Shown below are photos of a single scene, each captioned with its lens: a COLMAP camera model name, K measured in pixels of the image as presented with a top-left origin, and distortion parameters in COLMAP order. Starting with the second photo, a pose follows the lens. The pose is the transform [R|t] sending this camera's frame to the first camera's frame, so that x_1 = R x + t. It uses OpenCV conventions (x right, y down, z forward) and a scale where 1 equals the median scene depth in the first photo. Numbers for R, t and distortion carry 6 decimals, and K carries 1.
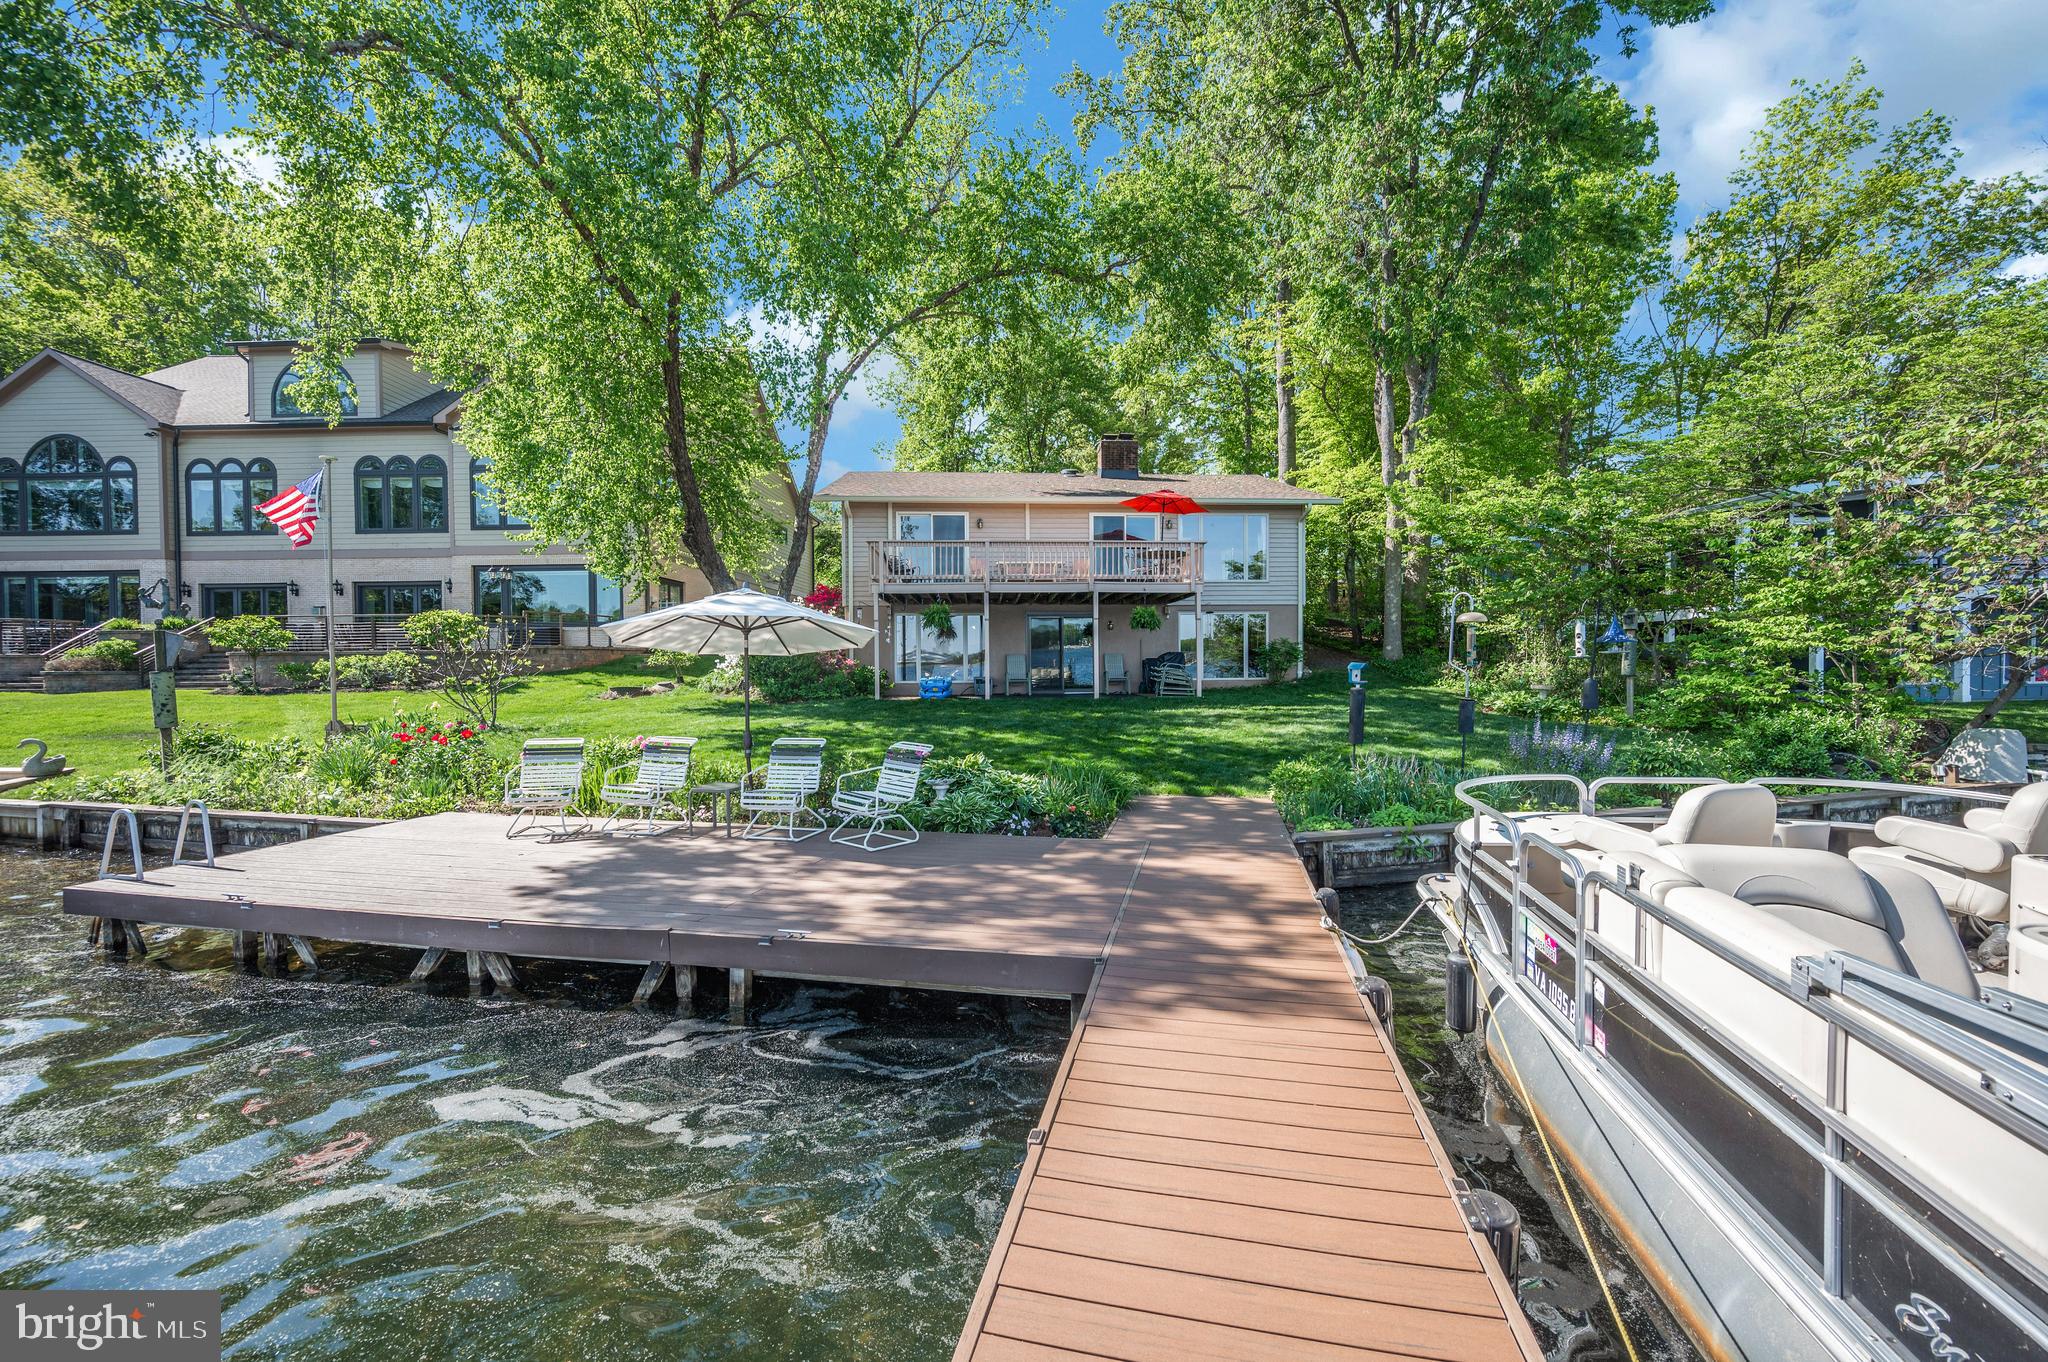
lens RADIAL K [[813.4, 0, 1026.7], [0, 813.4, 678.3], [0, 0, 1]] dist [0.000732, 0.000071]
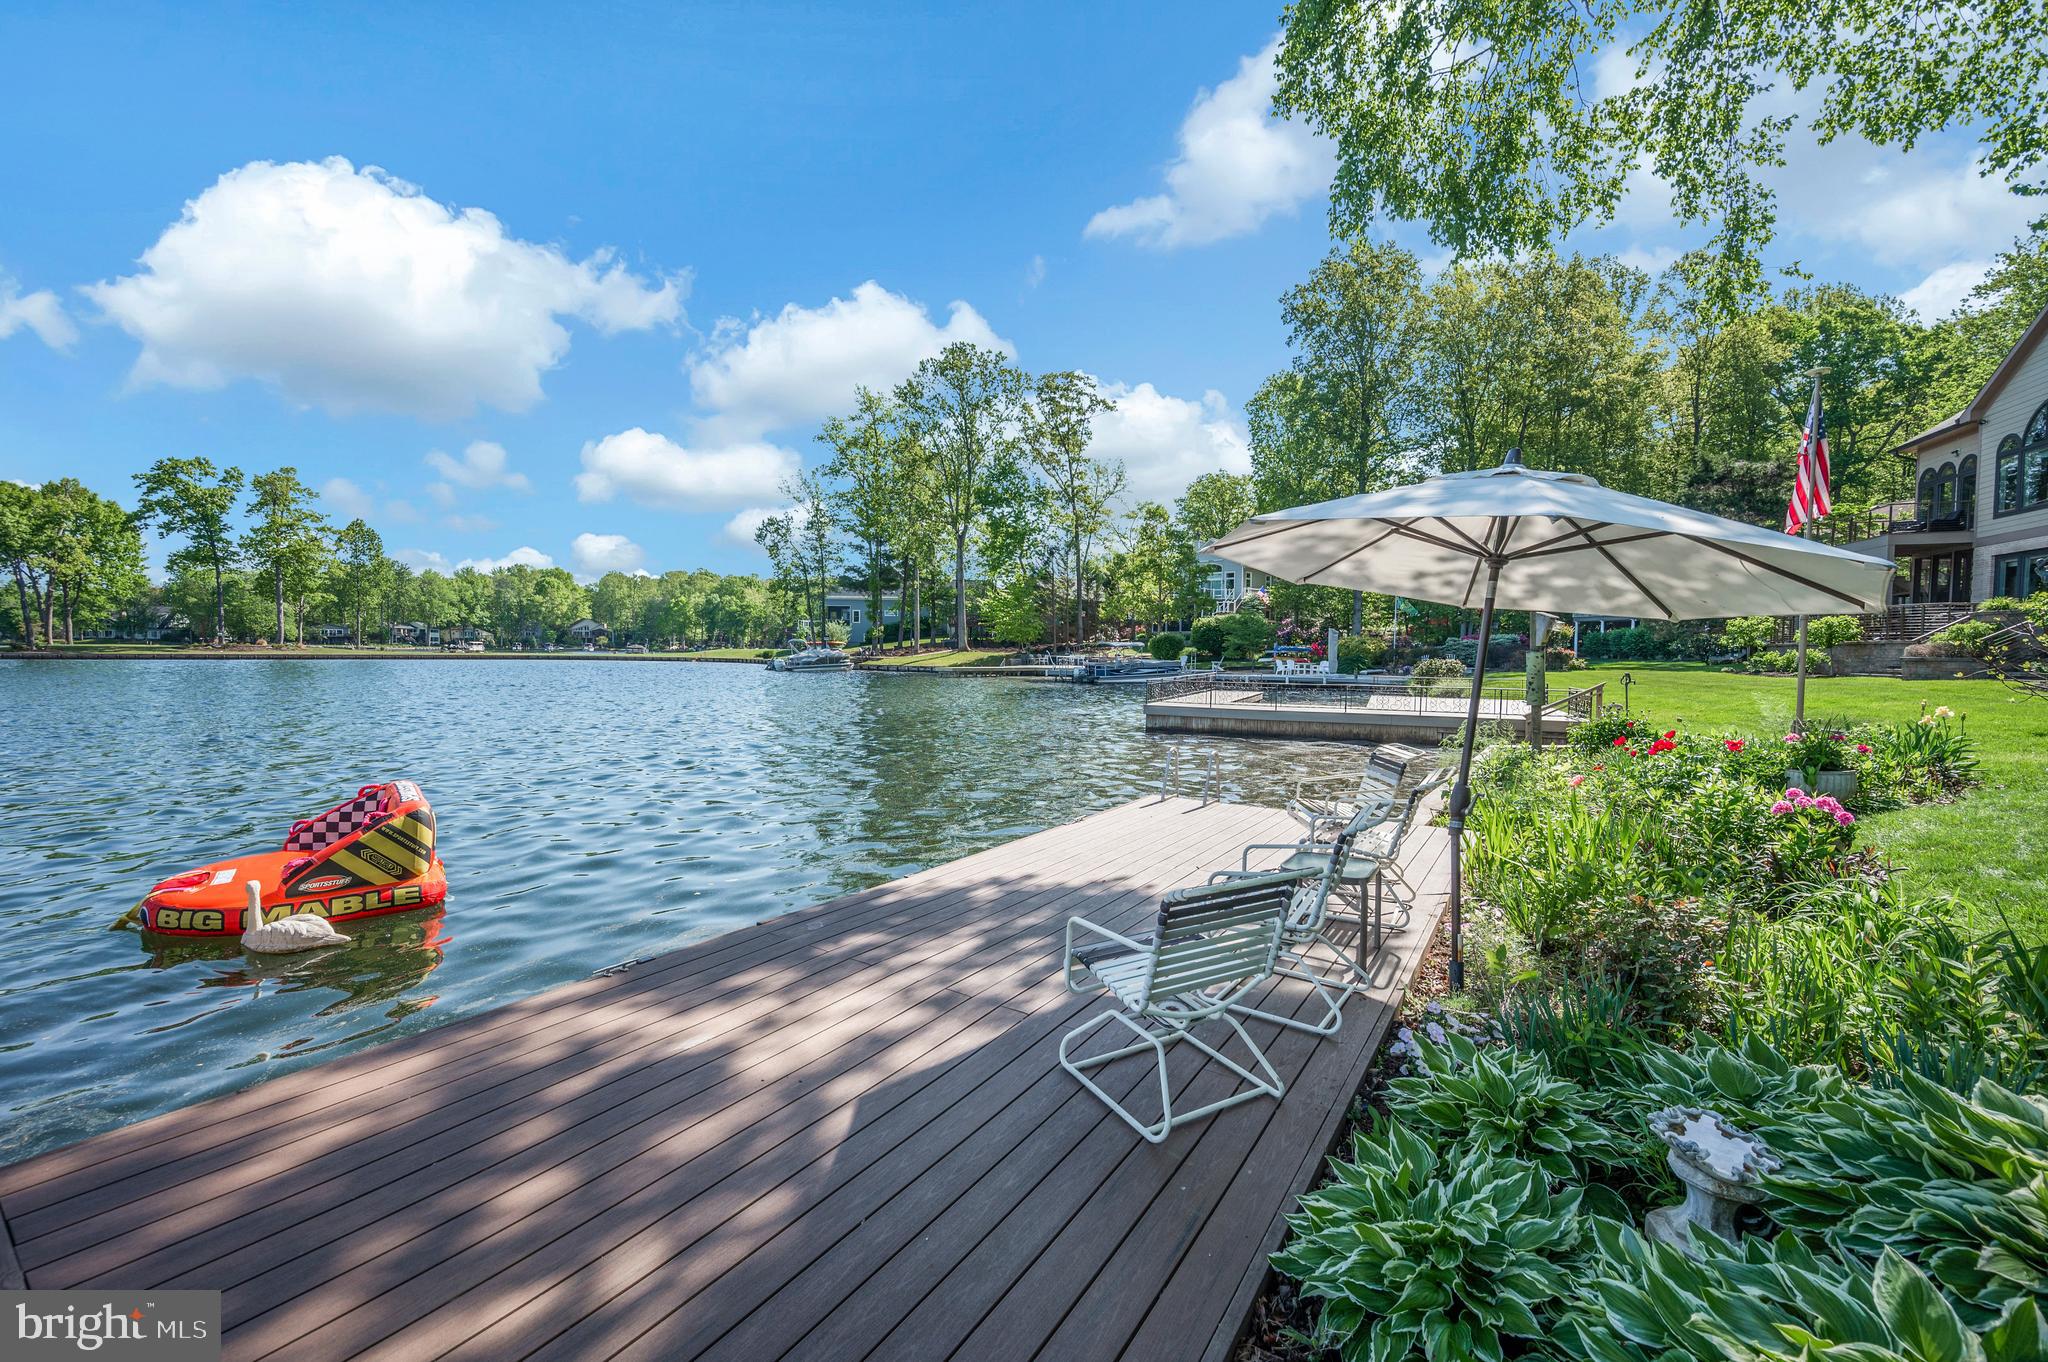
lens RADIAL K [[819.0, 0, 1033.9], [0, 819.0, 680.8], [0, 0, 1]] dist [-0.002639, 0.000087]
pose [[-0.346870, 0.037867, -0.937149, 0.071323], [-0.023054, 0.998539, 0.048881, -0.003569], [0.937630, 0.038560, -0.345490, 0.383184]]
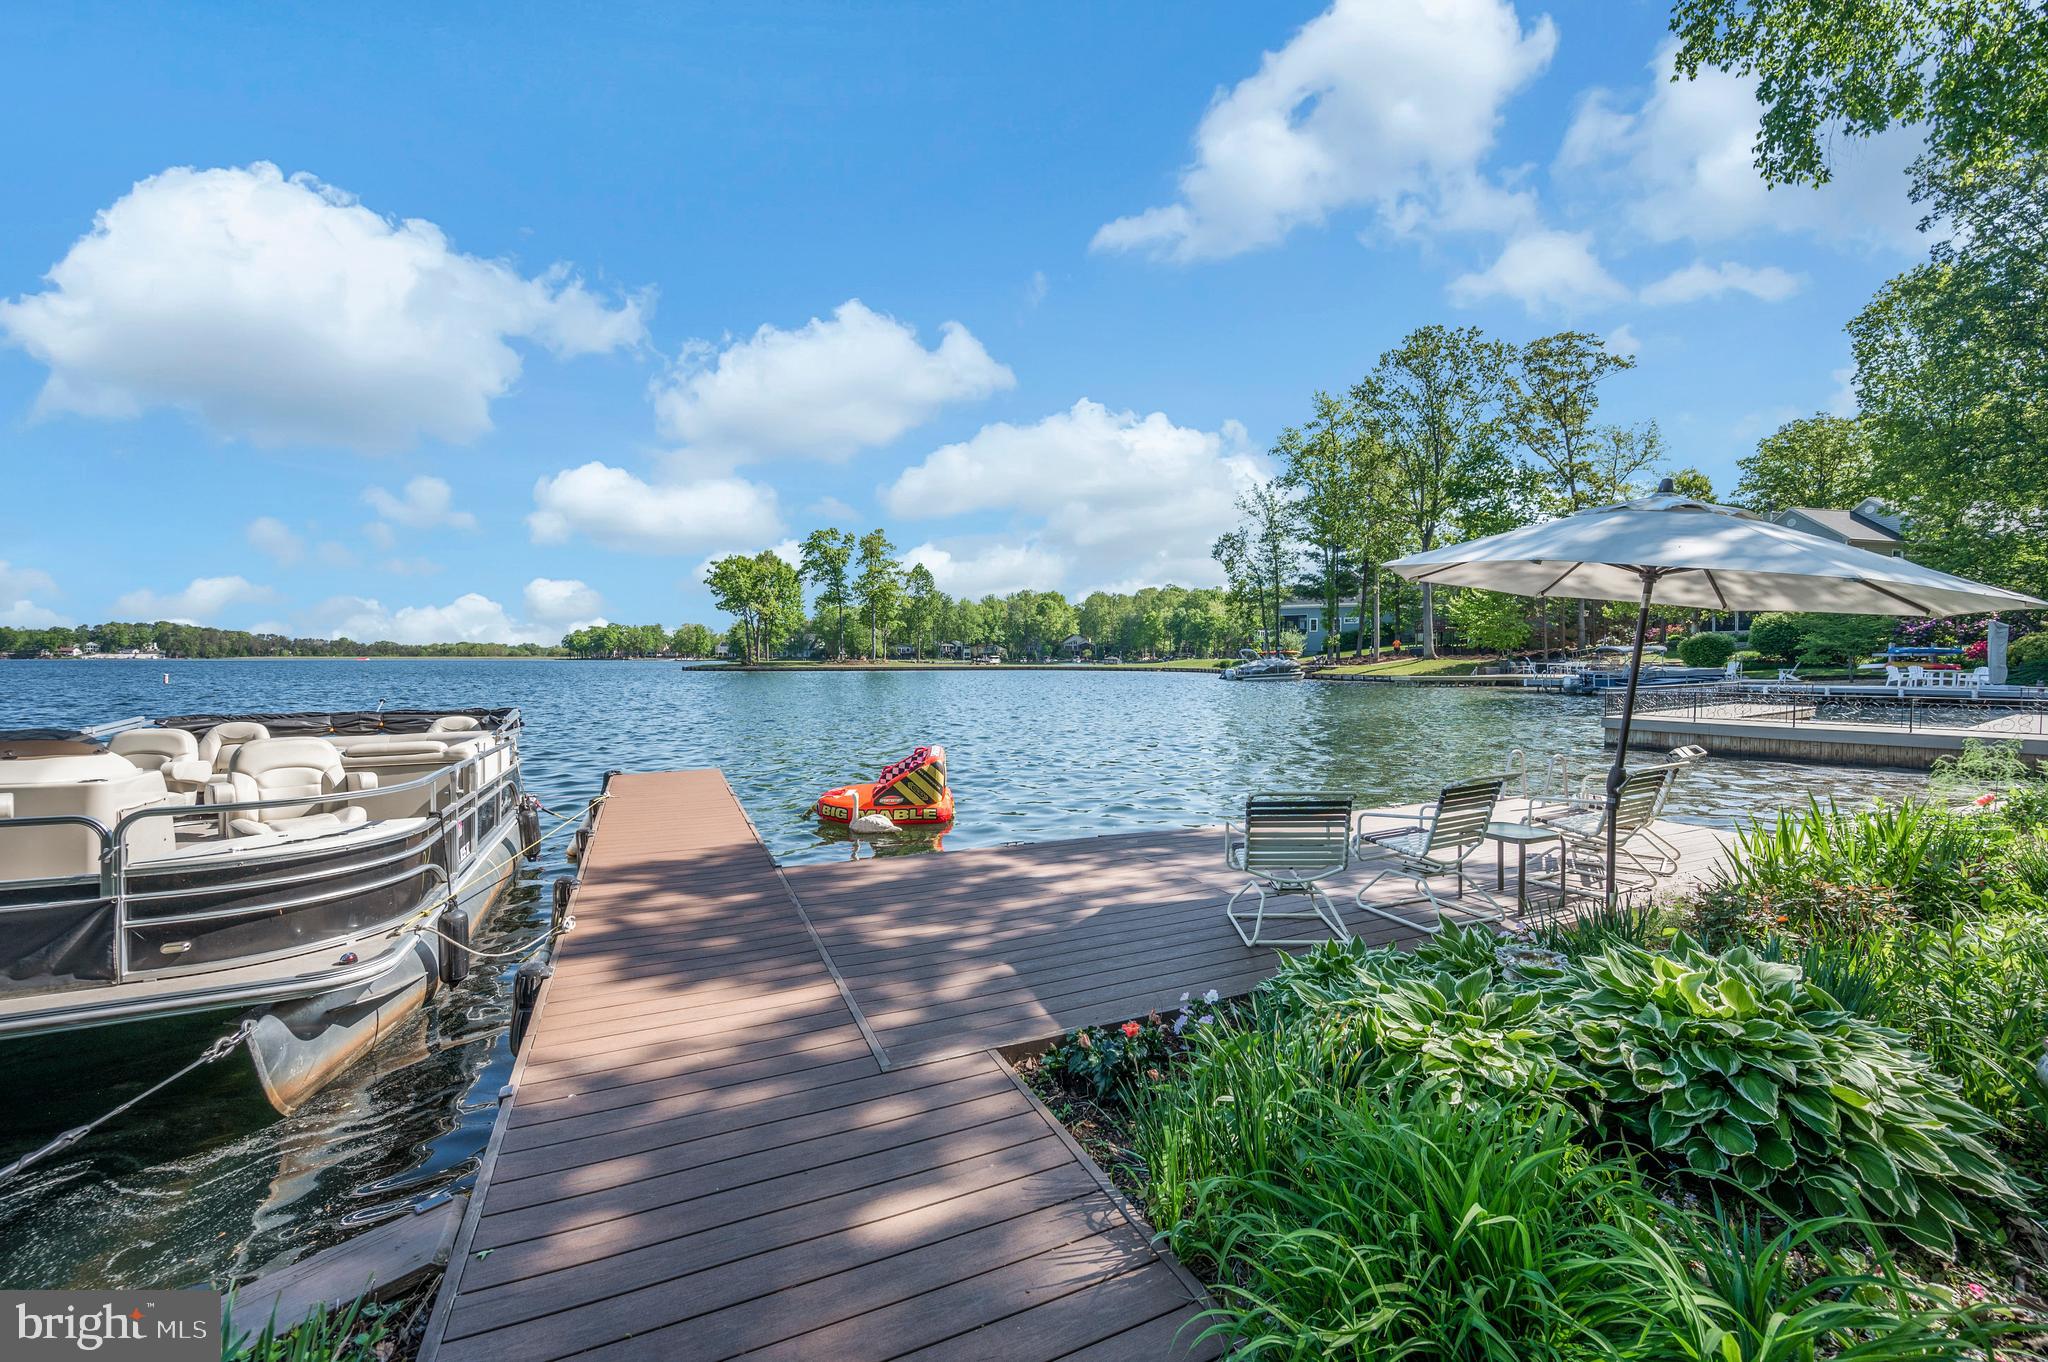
lens RADIAL K [[822.1, 0, 1030.3], [0, 822.1, 680.6], [0, 0, 1]] dist [-0.000263, -0.000129]
pose [[-0.789743, 0.024974, -0.612929, 0.122838], [-0.002620, 0.999025, 0.044081, -0.006121], [0.613432, 0.036418, -0.788907, 0.484610]]
